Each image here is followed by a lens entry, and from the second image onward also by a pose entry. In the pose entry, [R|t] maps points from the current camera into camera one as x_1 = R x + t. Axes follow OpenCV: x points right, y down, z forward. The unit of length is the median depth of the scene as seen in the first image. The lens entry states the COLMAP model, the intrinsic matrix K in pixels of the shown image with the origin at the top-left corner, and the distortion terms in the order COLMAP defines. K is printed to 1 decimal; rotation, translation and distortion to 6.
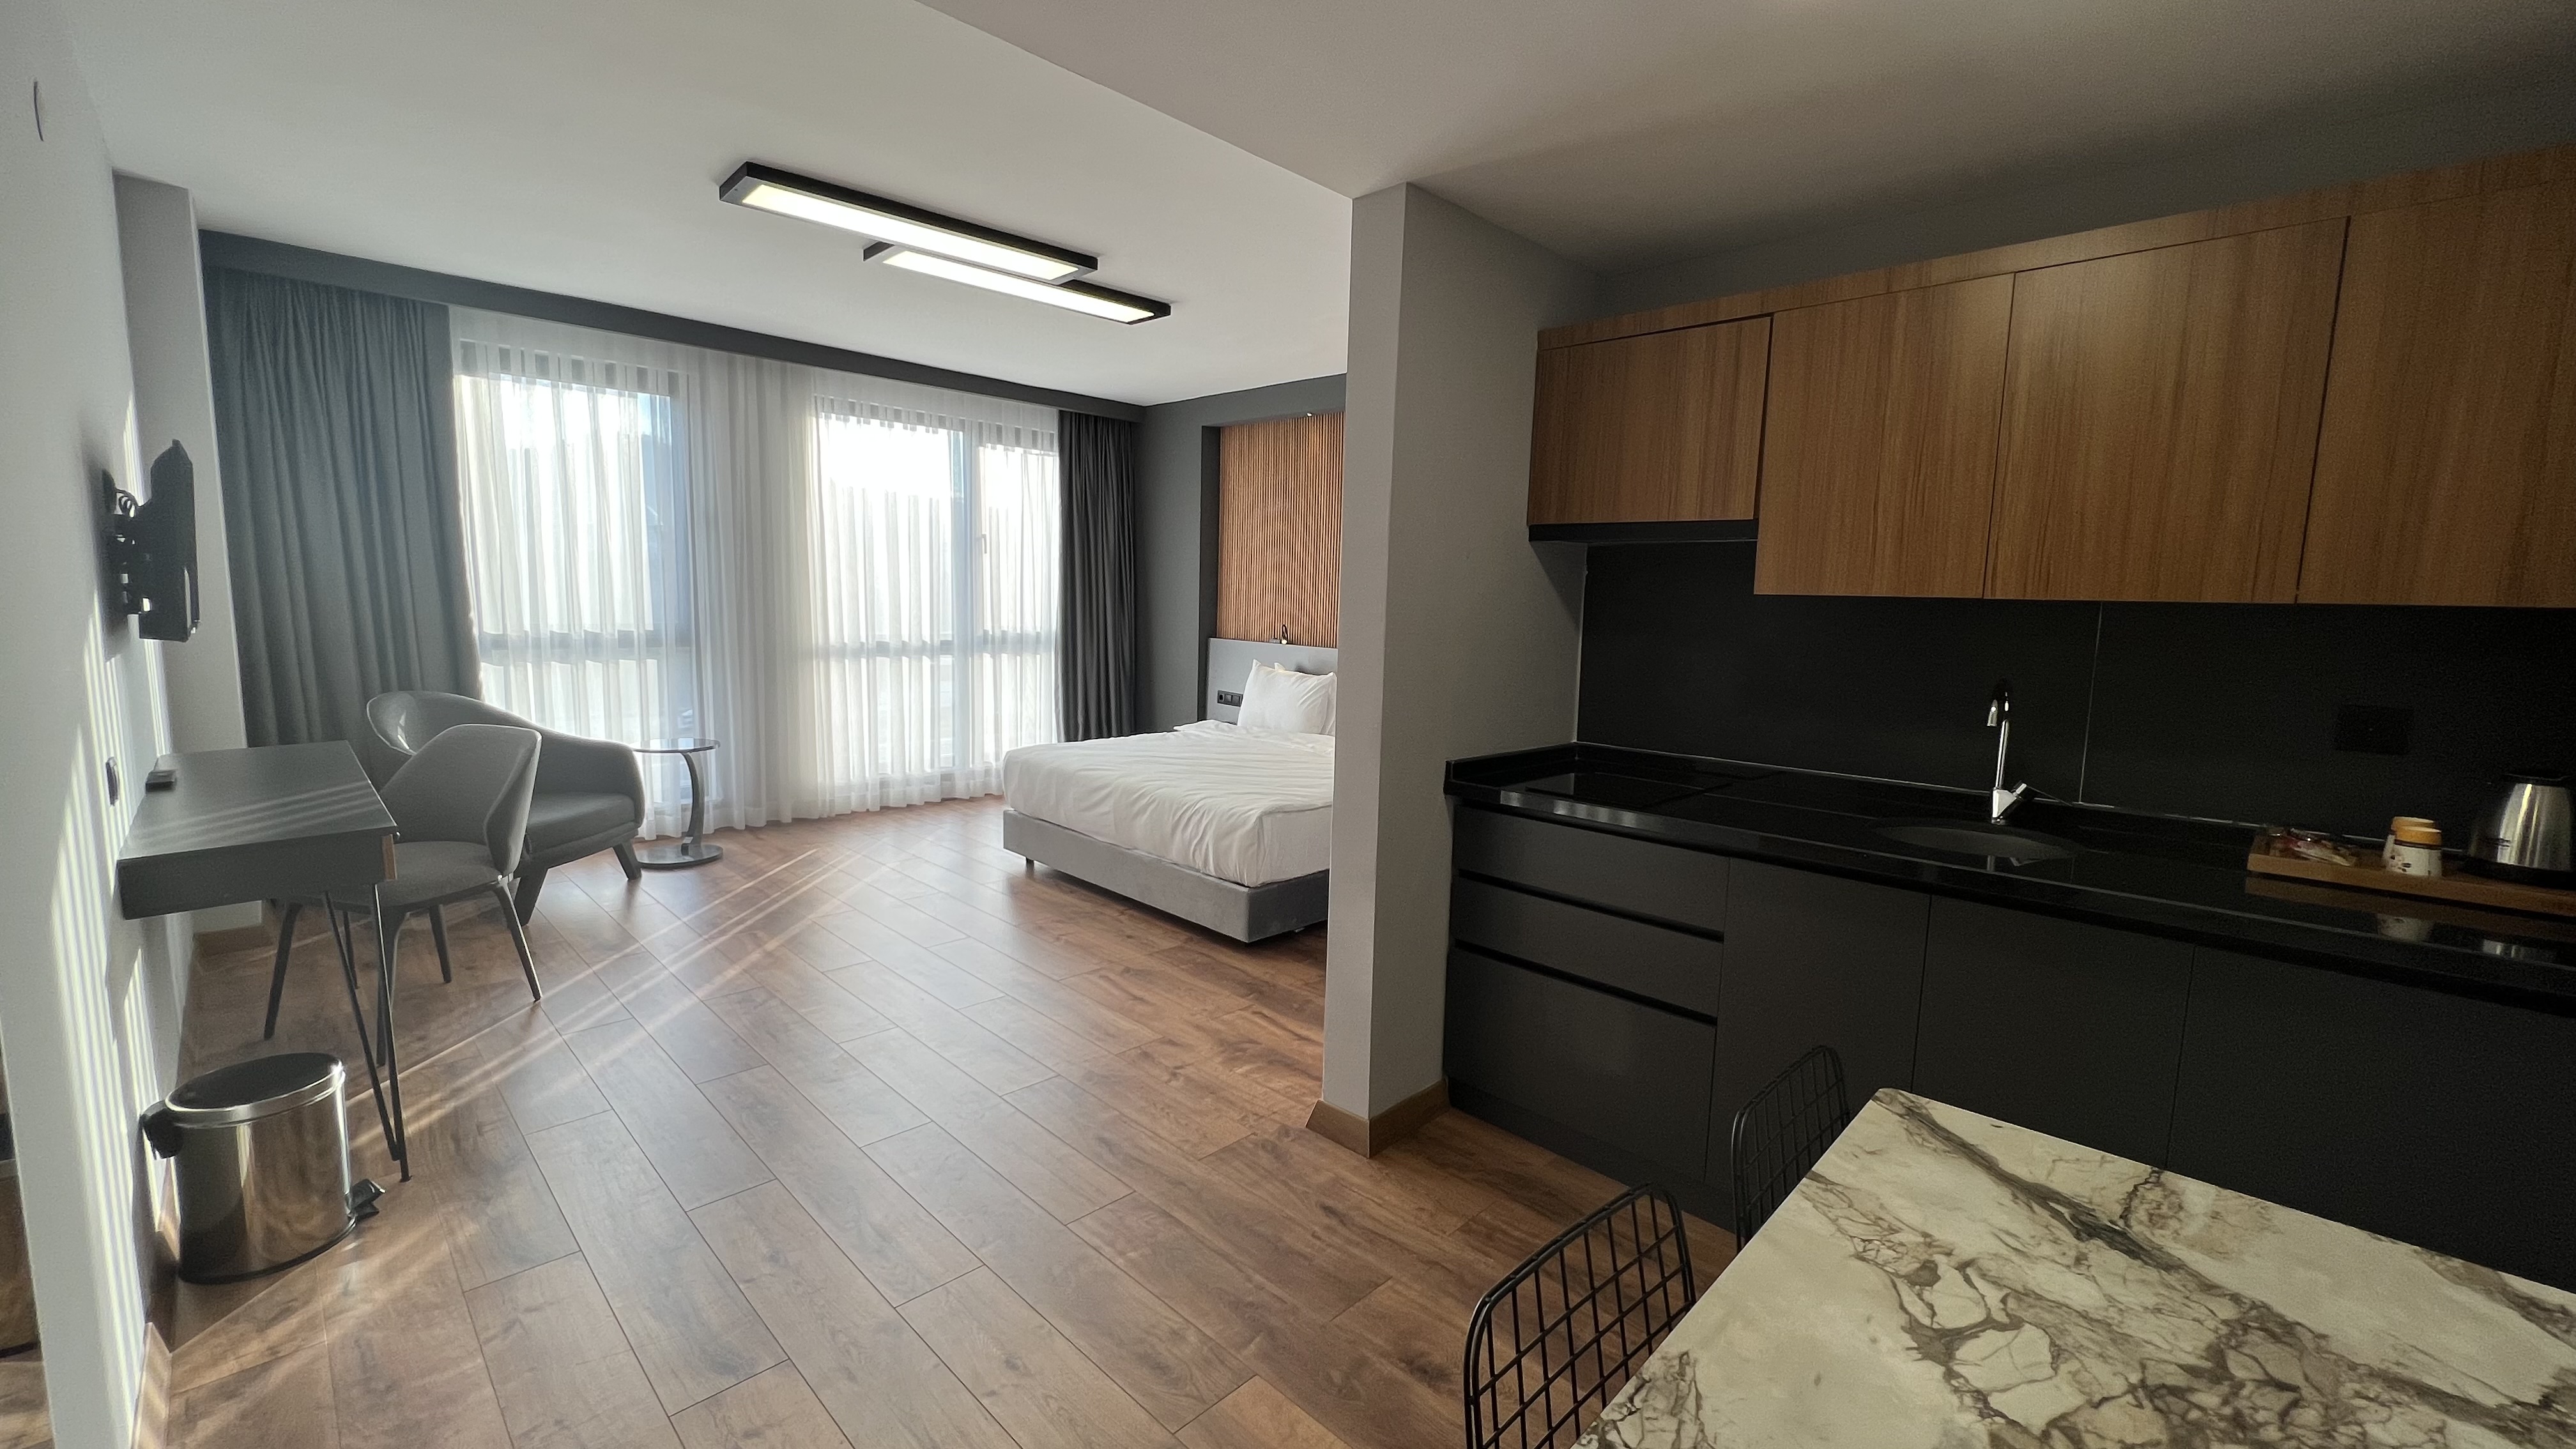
lens RADIAL K [[1020.6, 0, 1266.5], [0, 1020.6, 730.9], [0, 0, 1]] dist [0.001458, 0.000449]
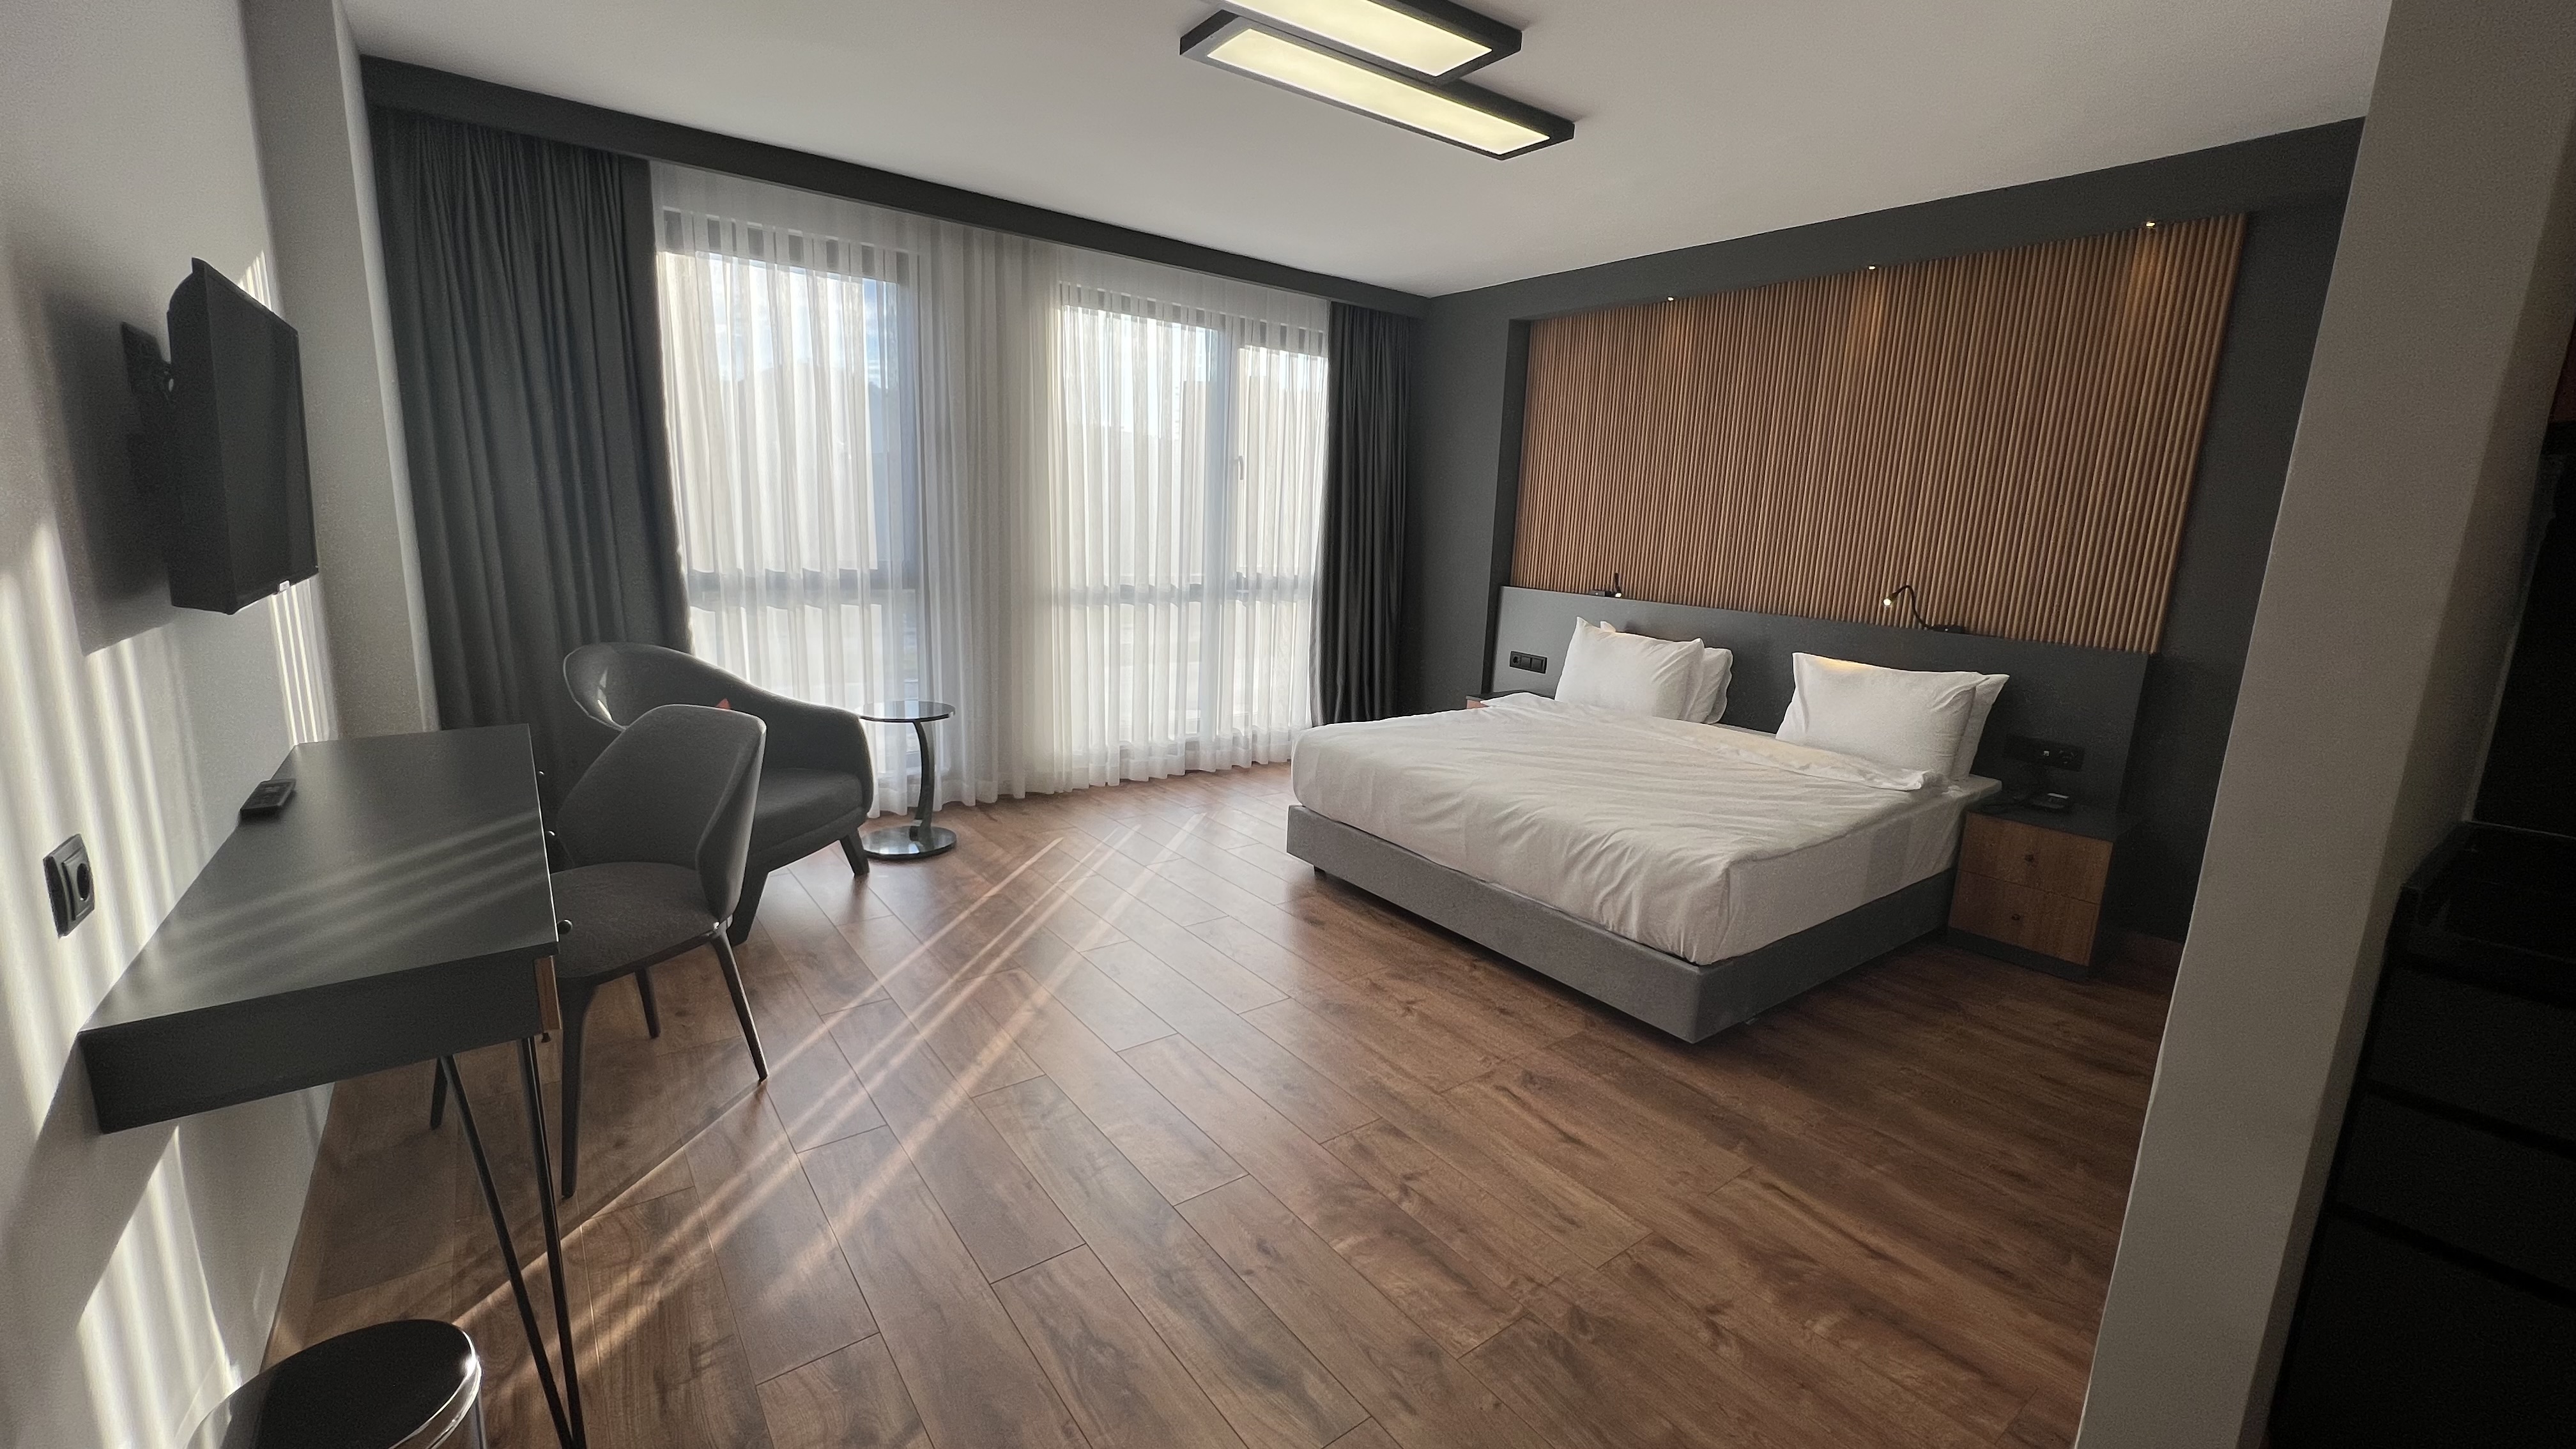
lens RADIAL K [[1020.6, 0, 1276.5], [0, 1020.6, 730.6], [0, 0, 1]] dist [0.001458, 0.000449]
pose [[0.990192, 0.038952, -0.134176, -0.177769], [-0.030119, 0.997282, 0.067244, -0.037009], [0.136430, -0.062543, 0.988673, 0.232700]]
